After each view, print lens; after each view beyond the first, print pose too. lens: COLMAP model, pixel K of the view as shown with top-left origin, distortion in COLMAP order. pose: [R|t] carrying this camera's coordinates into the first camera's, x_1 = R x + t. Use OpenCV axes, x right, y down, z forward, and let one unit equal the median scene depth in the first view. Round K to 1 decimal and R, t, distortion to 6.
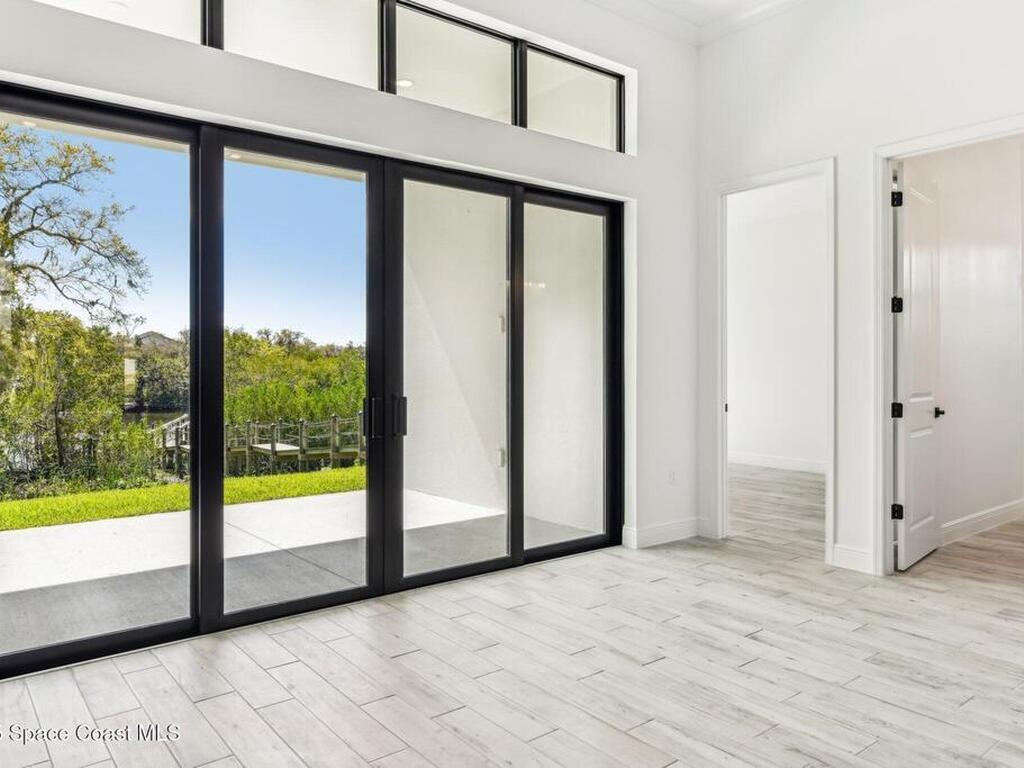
lens RADIAL K [[749.7, 0, 522.2], [0, 749.7, 368.9], [0, 0, 1]] dist [-0.008540, 0.009018]
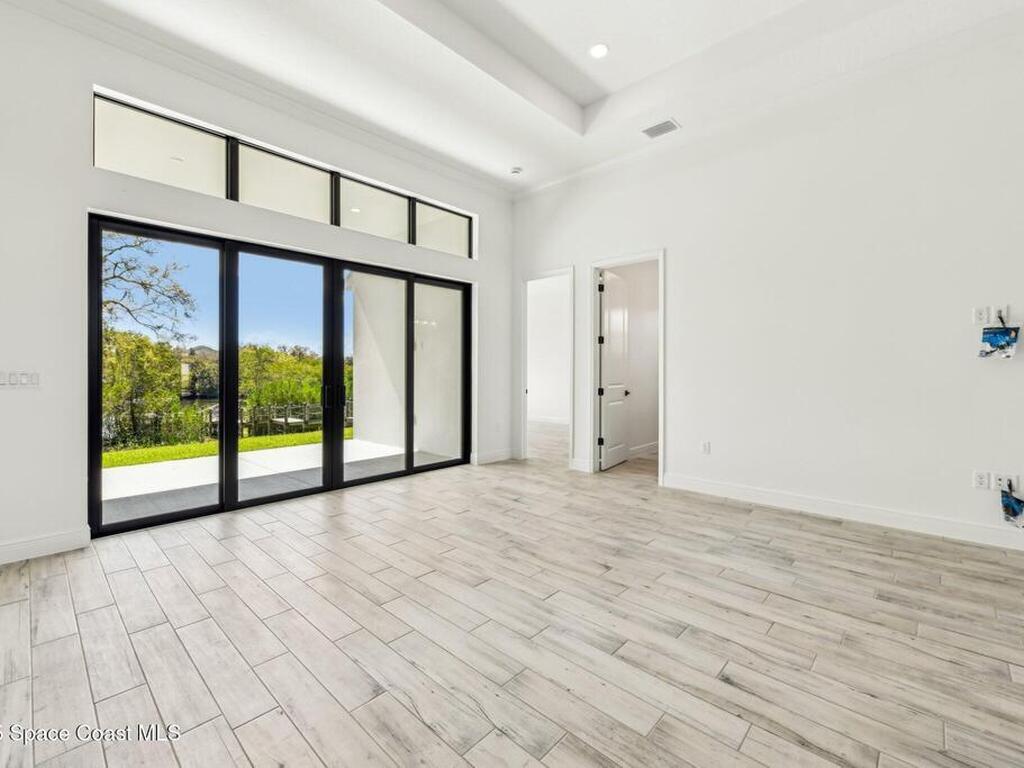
lens RADIAL K [[451.9, 0, 526.1], [0, 451.9, 370.9], [0, 0, 1]] dist [-0.003943, -0.000850]
pose [[0.986639, 0.002928, 0.162897, 0.095951], [-0.002785, 0.999996, -0.001107, 0.000351], [-0.162900, 0.000639, 0.986642, -0.174840]]
